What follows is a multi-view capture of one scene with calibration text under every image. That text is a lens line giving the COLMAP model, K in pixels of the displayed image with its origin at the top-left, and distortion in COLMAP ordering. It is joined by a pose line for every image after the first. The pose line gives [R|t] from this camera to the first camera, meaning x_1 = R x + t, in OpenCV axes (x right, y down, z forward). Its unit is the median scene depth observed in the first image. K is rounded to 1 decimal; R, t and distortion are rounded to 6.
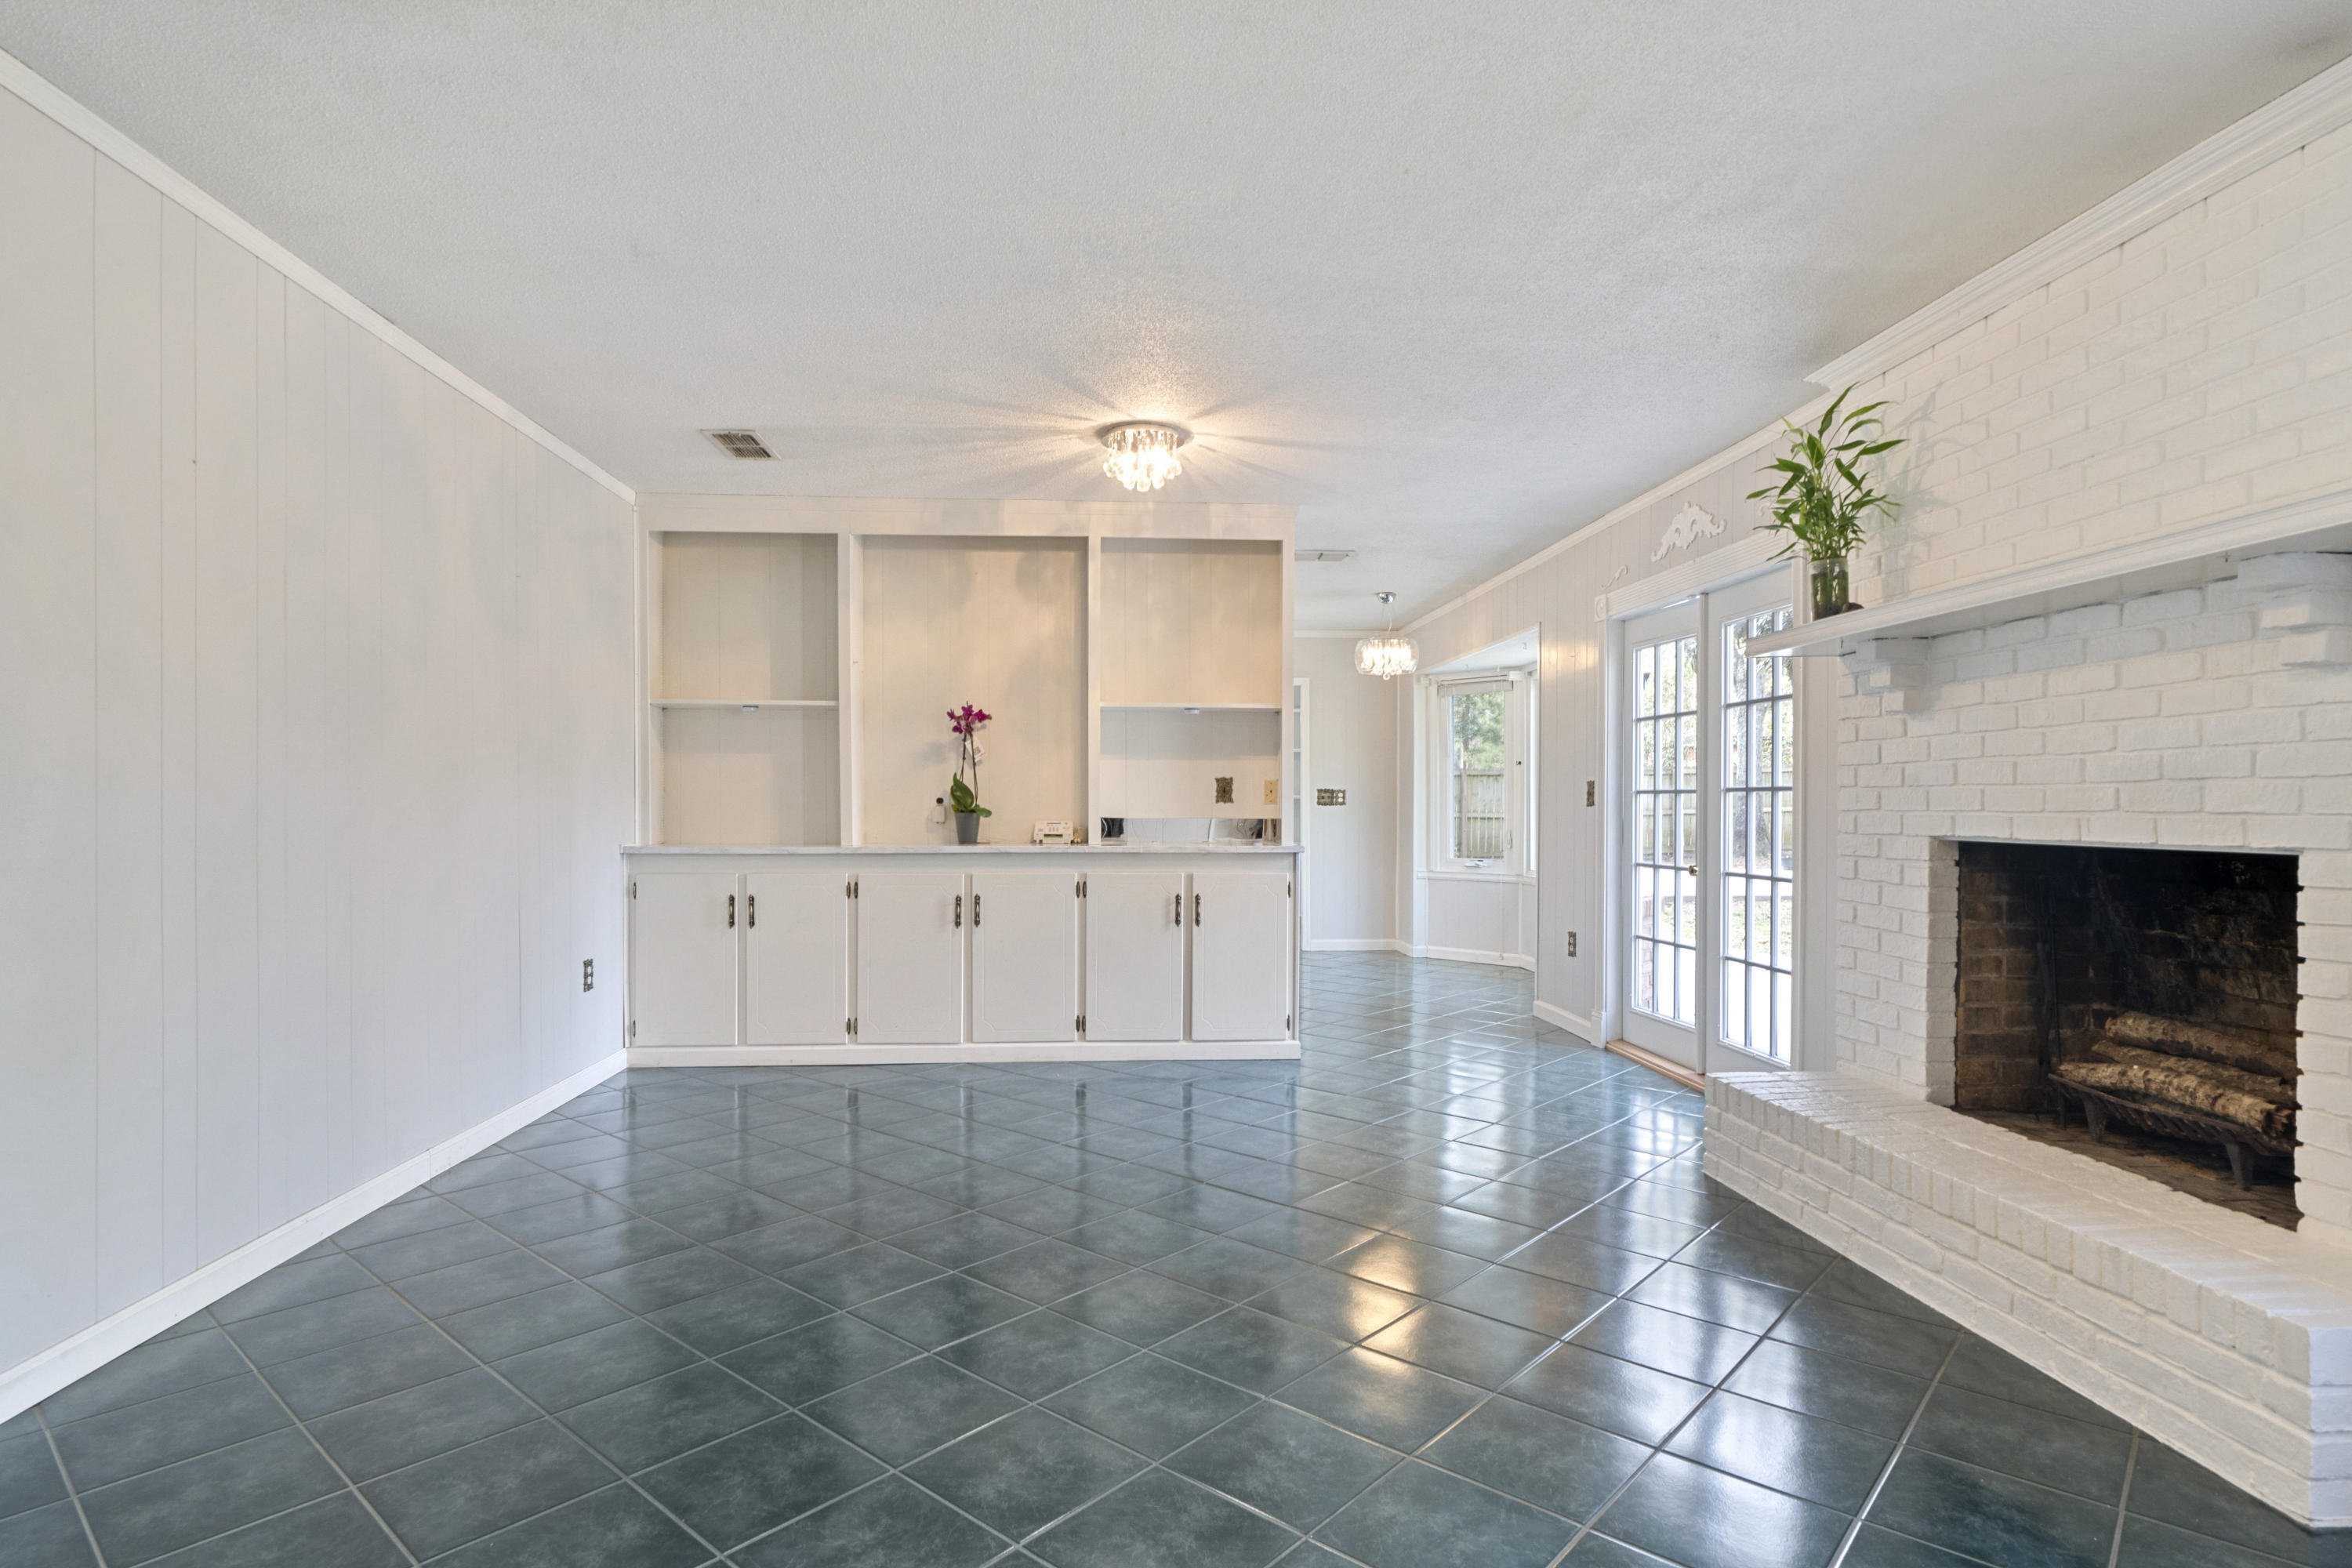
lens RADIAL K [[1195.5, 0, 1133.8], [0, 1195.5, 795.5], [0, 0, 1]] dist [-0.002063, 0.000475]
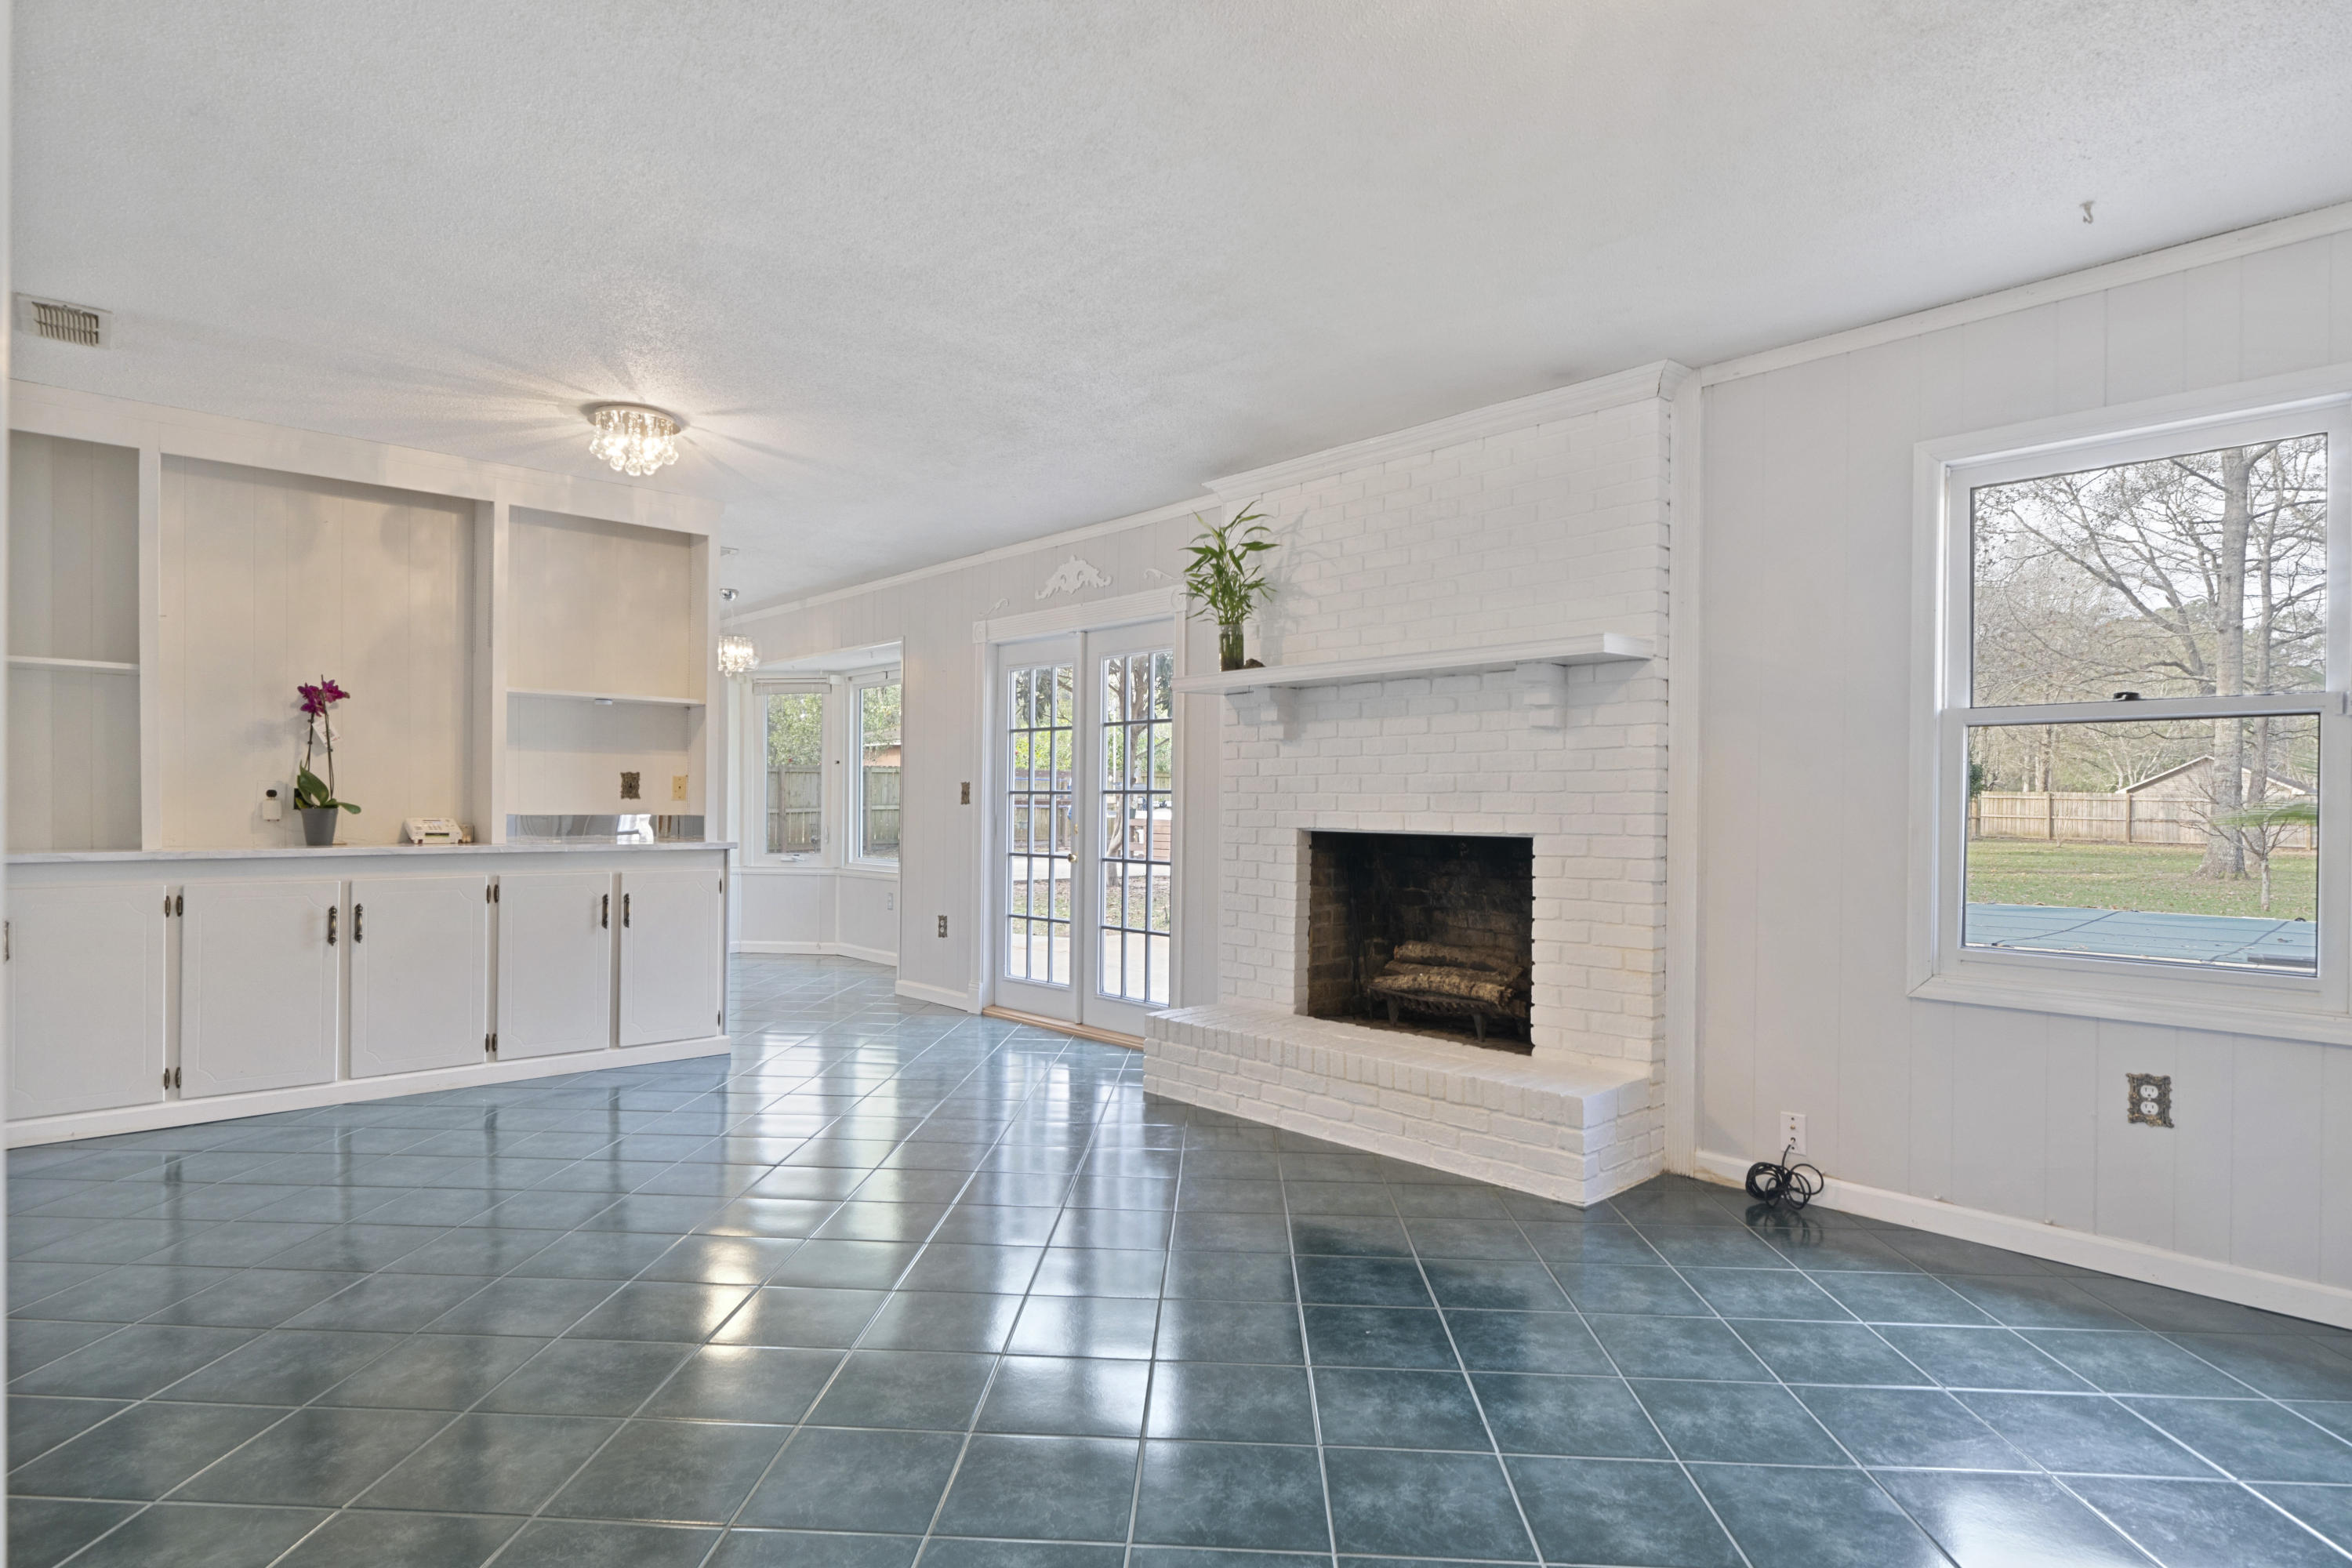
lens RADIAL K [[1195.5, 0, 1133.8], [0, 1195.5, 795.5], [0, 0, 1]] dist [-0.002063, 0.000475]
pose [[0.798232, 0.009818, 0.602270, -0.239240], [-0.012104, 0.999927, -0.000258, -0.001400], [-0.602228, -0.007084, 0.798293, -0.012711]]
